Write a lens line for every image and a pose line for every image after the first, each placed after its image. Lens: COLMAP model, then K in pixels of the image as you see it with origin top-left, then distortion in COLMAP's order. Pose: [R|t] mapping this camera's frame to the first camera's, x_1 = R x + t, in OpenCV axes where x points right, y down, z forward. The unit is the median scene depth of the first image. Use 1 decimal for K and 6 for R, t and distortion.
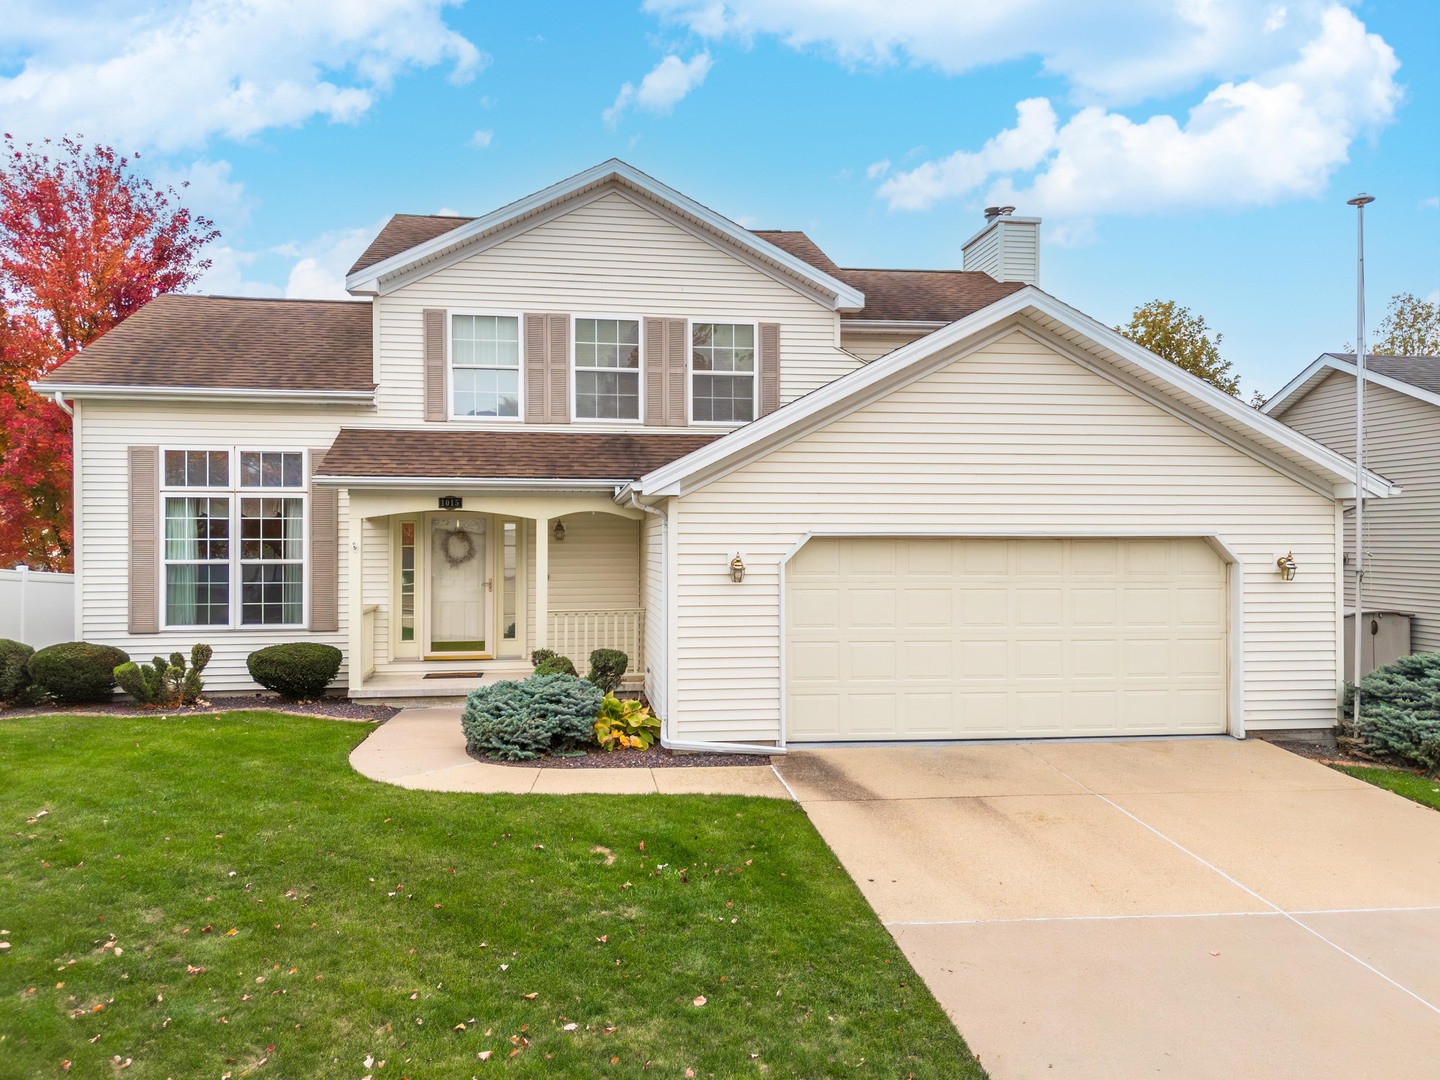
lens RADIAL K [[1060.1, 0, 720.0], [0, 1060.1, 540.0], [0, 0, 1]] dist [0.056709, -0.052217]
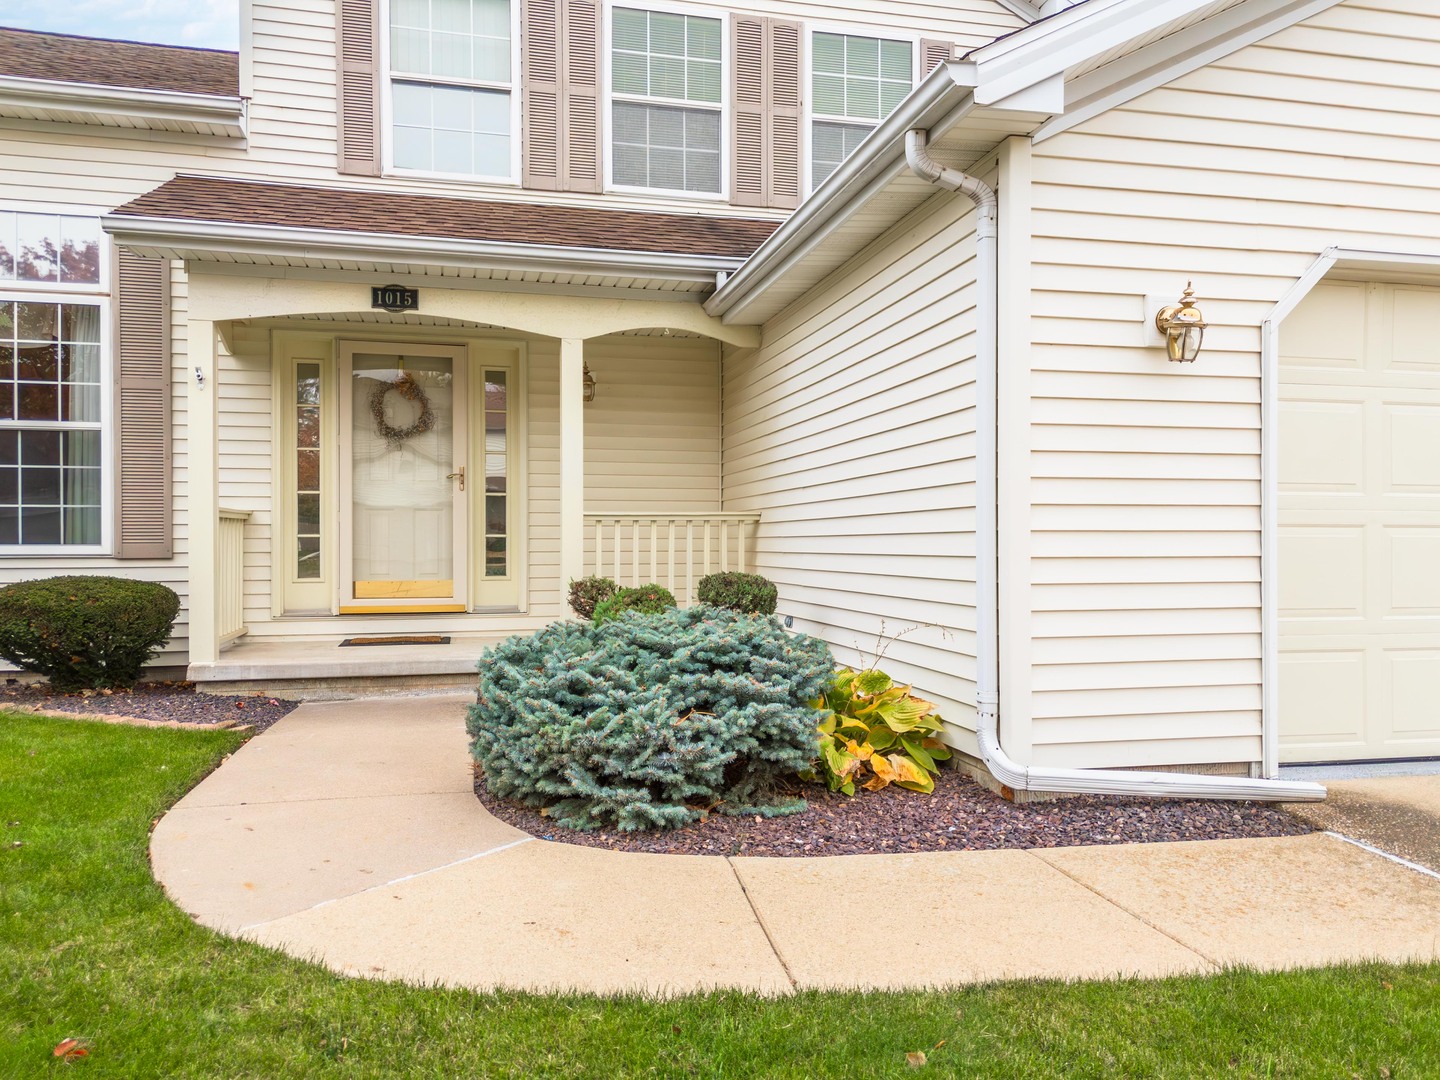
lens RADIAL K [[1068.8, 0, 714.0], [0, 1068.8, 540.5], [0, 0, 1]] dist [0.070265, -0.067691]
pose [[0.996294, -0.000525, 0.086008, -0.141085], [0.000483, 1.000000, 0.000513, 0.078377], [-0.086008, -0.000470, 0.996294, 0.457555]]
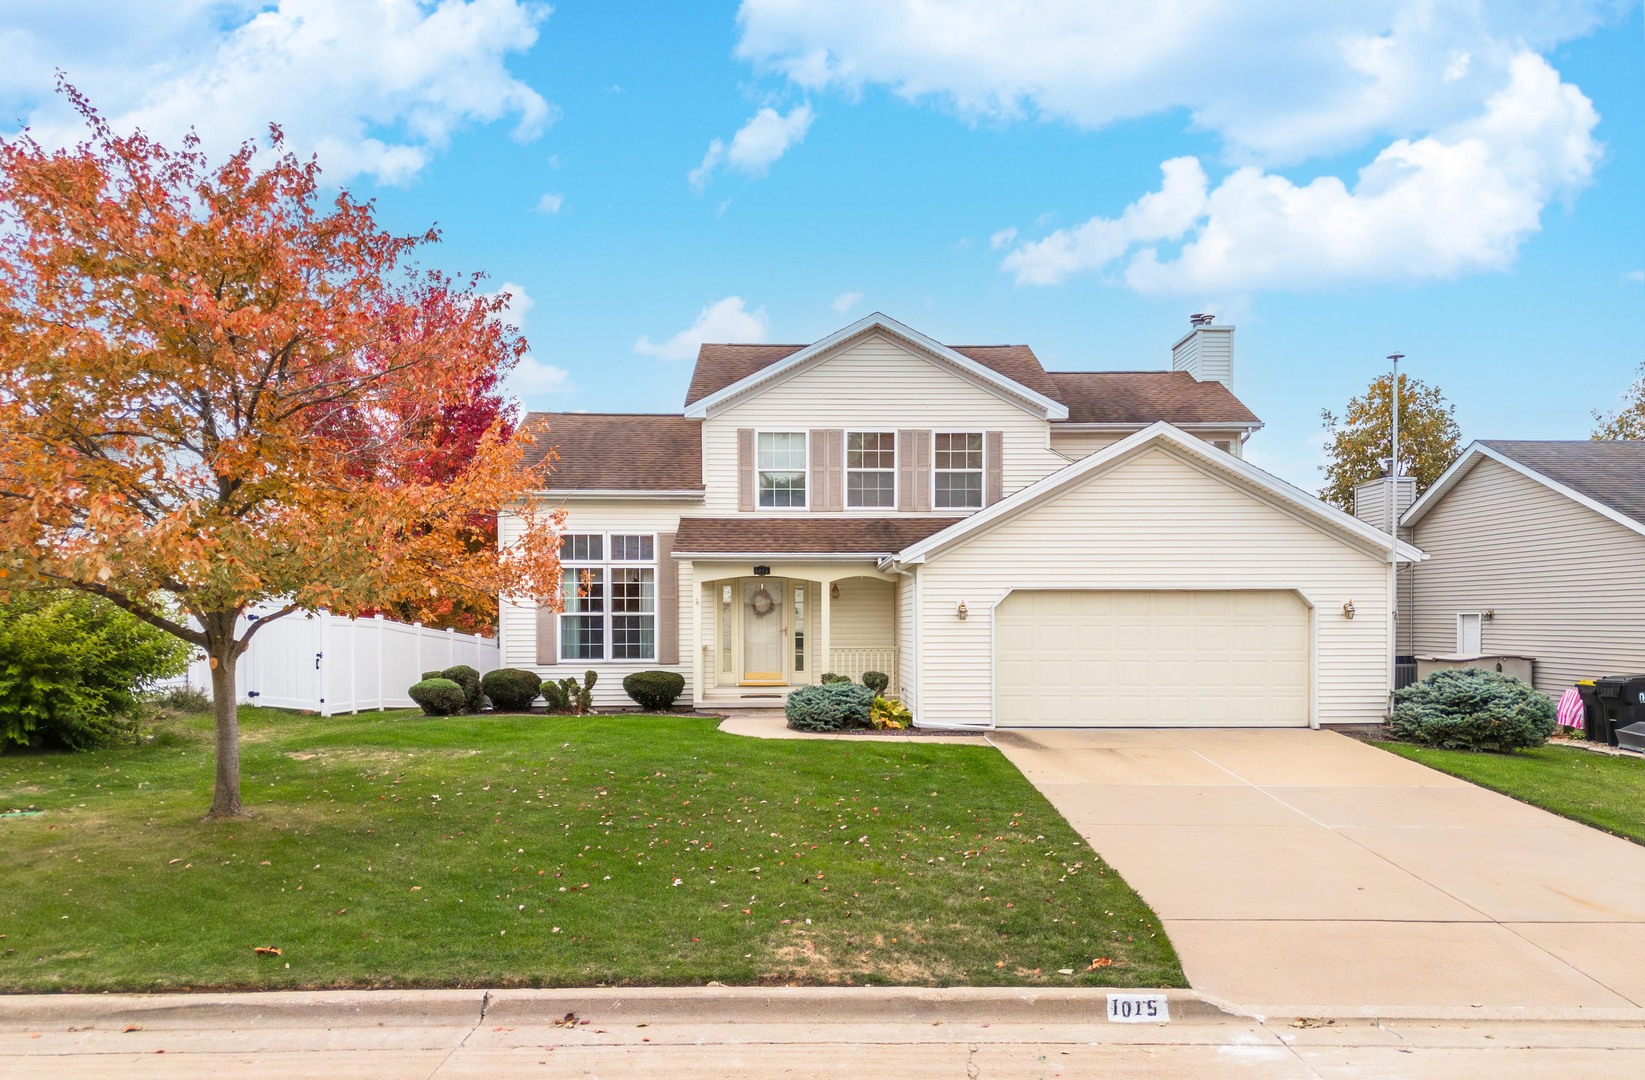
lens RADIAL K [[1223.1, 0, 850.0], [0, 1223.1, 639.8], [0, 0, 1]] dist [0.086451, -0.084177]
pose [[0.994877, -0.000521, -0.101088, 0.024682], [0.002227, 0.999857, 0.016760, 0.028712], [0.101065, -0.016899, 0.994736, -0.577431]]
